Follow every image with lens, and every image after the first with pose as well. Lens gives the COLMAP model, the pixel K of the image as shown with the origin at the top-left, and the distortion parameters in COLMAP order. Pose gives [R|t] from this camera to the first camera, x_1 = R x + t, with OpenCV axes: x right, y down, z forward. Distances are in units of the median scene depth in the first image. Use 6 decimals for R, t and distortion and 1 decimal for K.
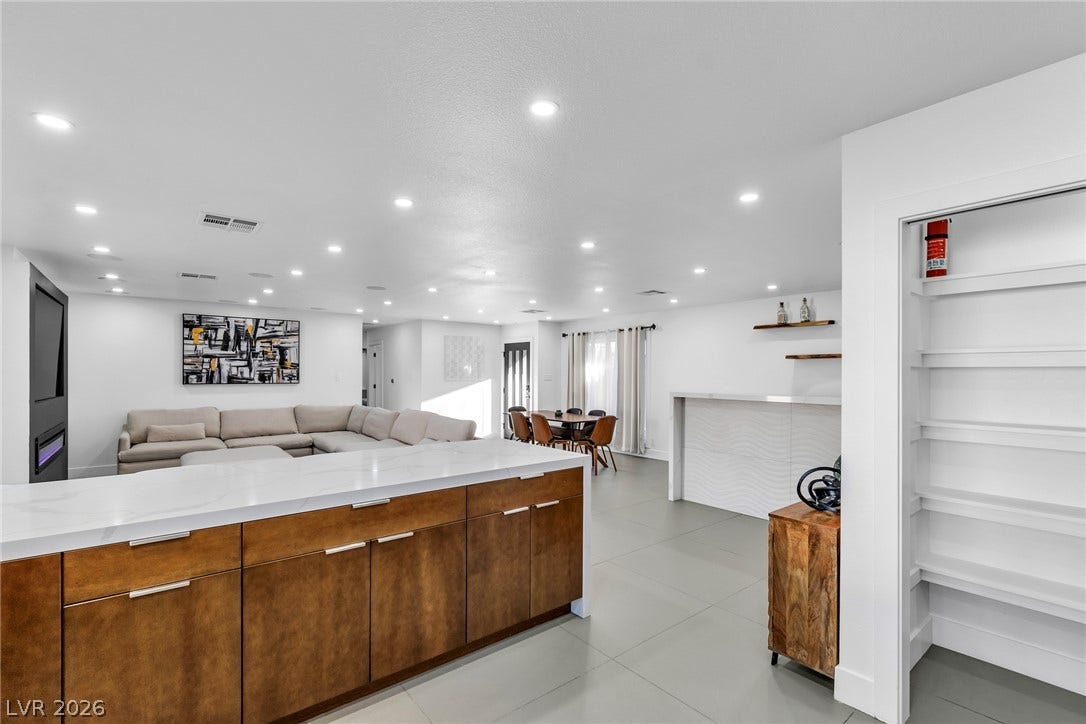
lens RADIAL K [[488.4, 0, 549.8], [0, 488.4, 350.4], [0, 0, 1]] dist [0.001960, -0.000421]
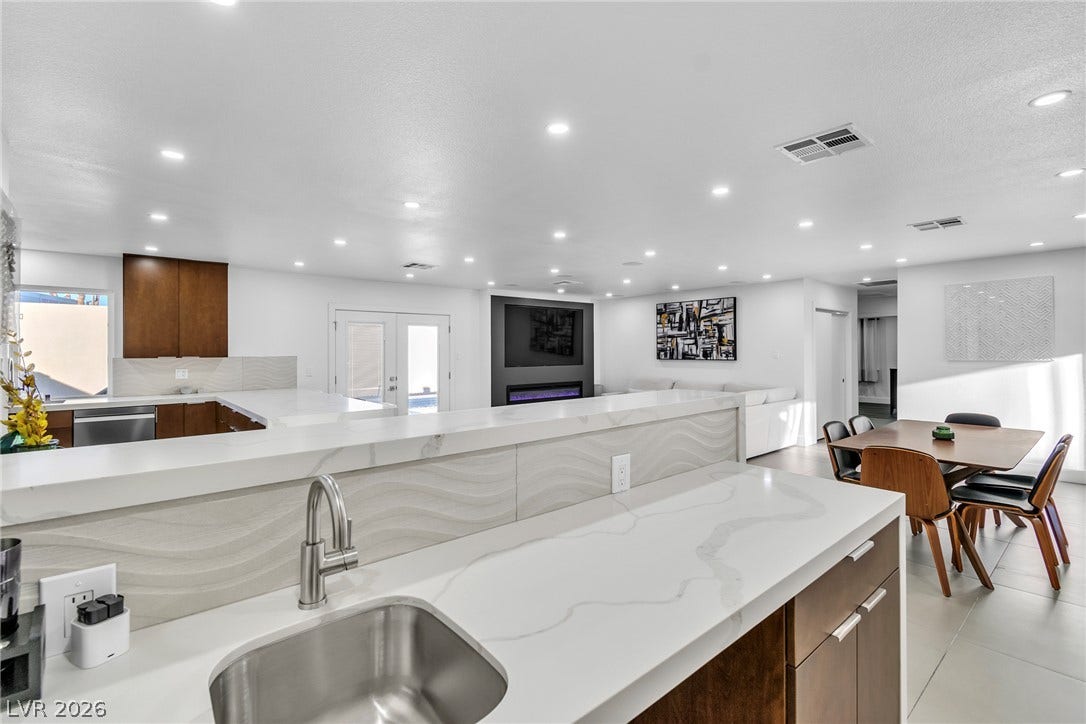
lens RADIAL K [[488.4, 0, 549.8], [0, 488.4, 350.4], [0, 0, 1]] dist [0.001960, -0.000421]
pose [[0.028118, -0.003597, -0.999598, 0.489444], [0.051540, 0.998669, -0.002144, 0.032292], [0.998275, -0.051459, 0.028266, 0.637721]]
